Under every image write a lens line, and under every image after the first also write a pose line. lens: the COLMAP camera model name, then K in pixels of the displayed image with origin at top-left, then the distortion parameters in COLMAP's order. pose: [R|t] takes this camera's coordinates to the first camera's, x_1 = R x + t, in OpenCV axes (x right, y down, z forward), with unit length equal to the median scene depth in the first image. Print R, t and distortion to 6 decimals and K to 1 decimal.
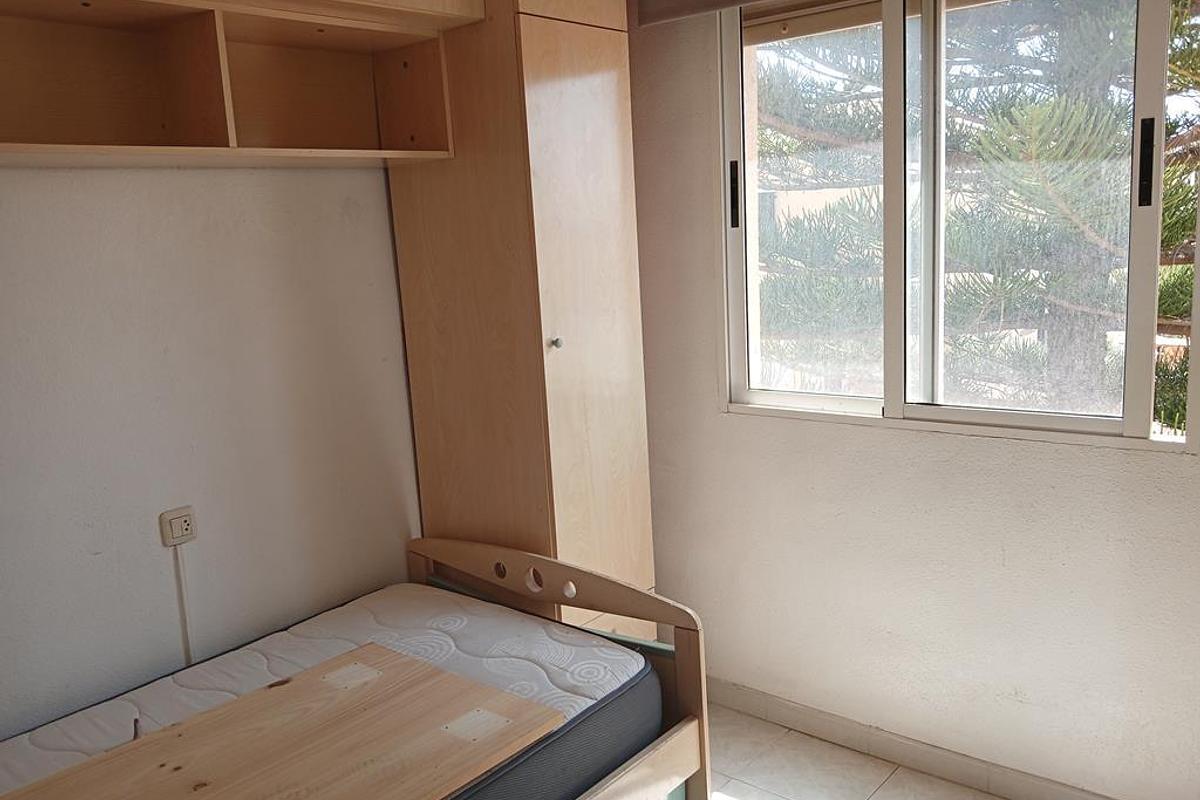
lens RADIAL K [[980.6, 0, 607.1], [0, 980.6, 400.0], [0, 0, 1]] dist [0.051172, -0.085389]
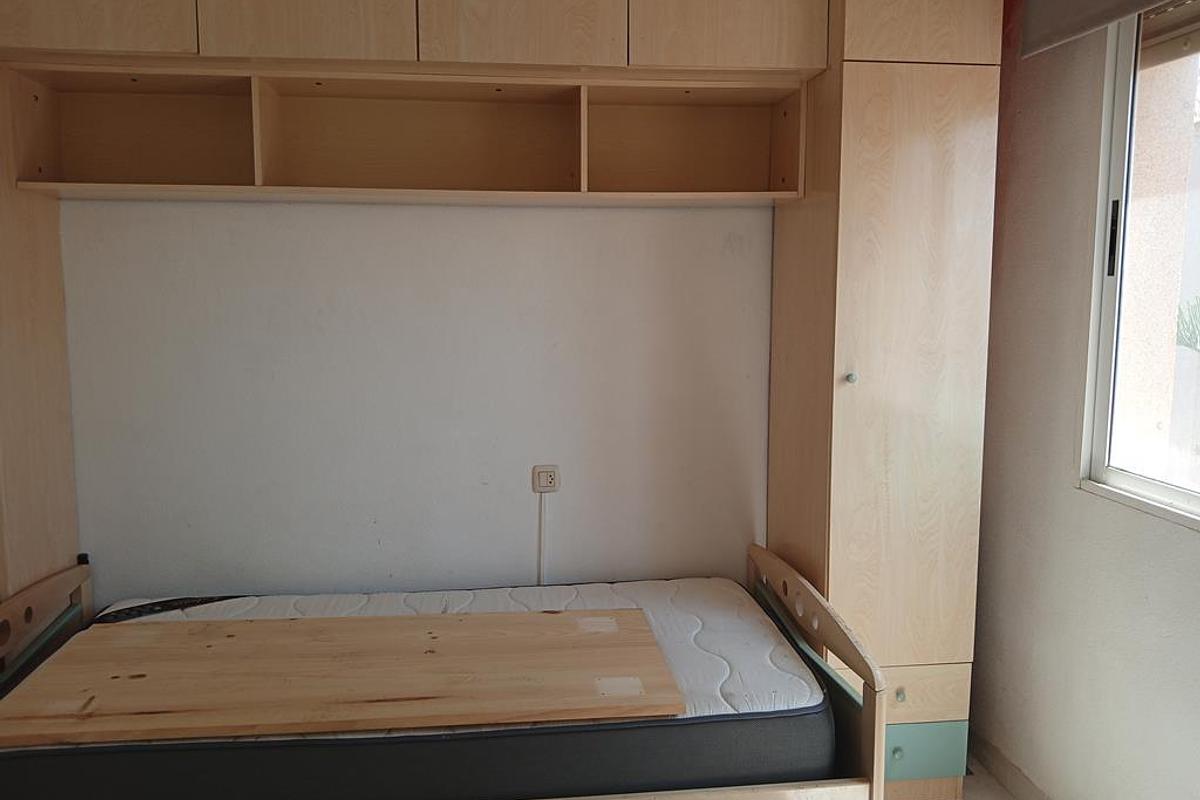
lens RADIAL K [[980.6, 0, 607.1], [0, 980.6, 400.0], [0, 0, 1]] dist [0.051172, -0.085389]
pose [[0.720435, 0.140679, -0.679104, 0.462313], [-0.162763, 0.986158, 0.031618, -0.027515], [0.674152, 0.087754, 0.733361, 0.089102]]
